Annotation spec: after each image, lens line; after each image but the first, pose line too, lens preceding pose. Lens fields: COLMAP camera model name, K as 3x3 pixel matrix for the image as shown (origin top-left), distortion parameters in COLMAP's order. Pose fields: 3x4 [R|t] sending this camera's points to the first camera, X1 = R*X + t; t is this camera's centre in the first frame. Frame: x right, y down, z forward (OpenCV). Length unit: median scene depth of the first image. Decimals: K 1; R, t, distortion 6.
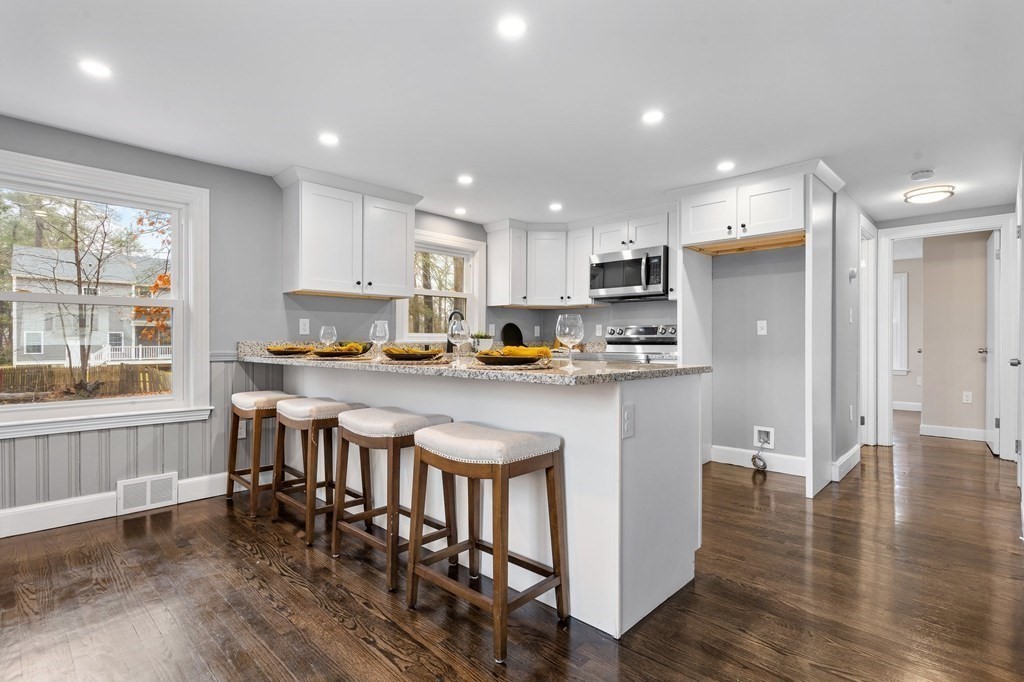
lens RADIAL K [[499.8, 0, 507.9], [0, 499.8, 341.8], [0, 0, 1]] dist [0.001162, 0.000790]
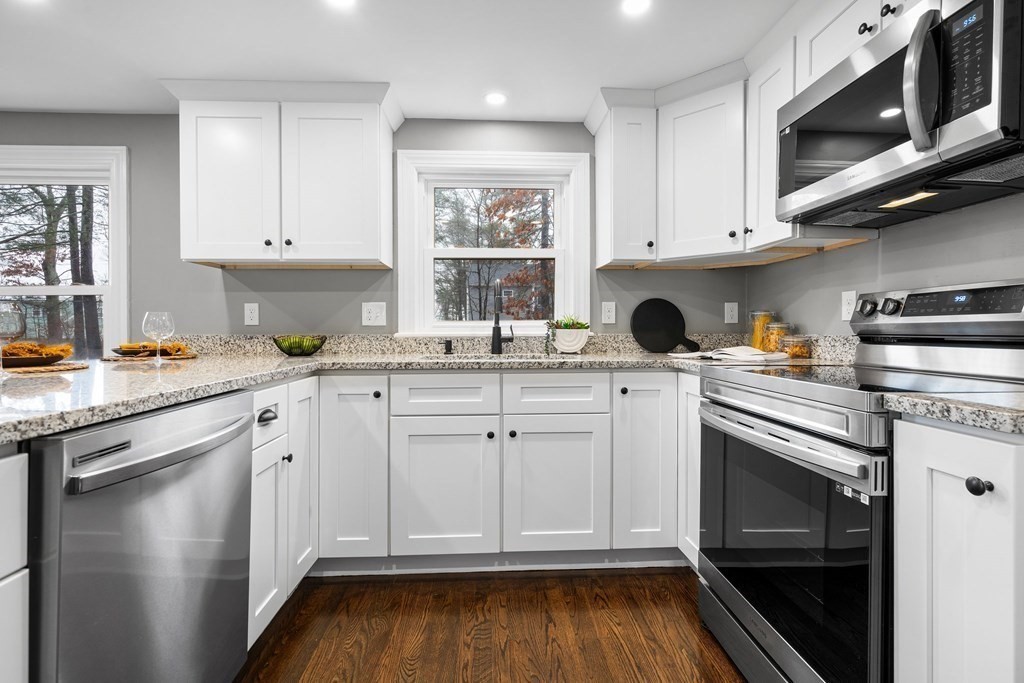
lens RADIAL K [[476.3, 0, 517.9], [0, 476.3, 329.7], [0, 0, 1]] dist [-0.005222, 0.002220]
pose [[0.739338, -0.003756, -0.673324, 0.356756], [0.002945, 0.999993, -0.002345, -0.006382], [0.673328, -0.000250, 0.739343, 0.815324]]
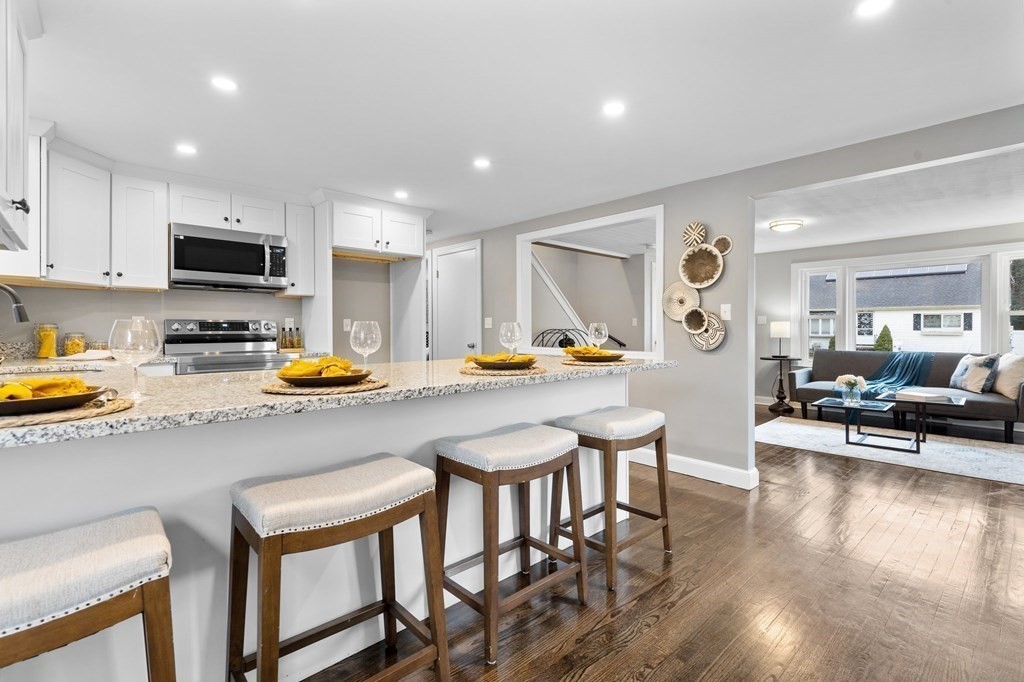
lens RADIAL K [[476.3, 0, 507.9], [0, 476.3, 333.4], [0, 0, 1]] dist [-0.005222, 0.002220]
pose [[0.051486, -0.010225, 0.998621, -0.684402], [0.004369, 0.999940, 0.010013, -0.021511], [-0.998664, 0.003847, 0.051527, 0.649995]]
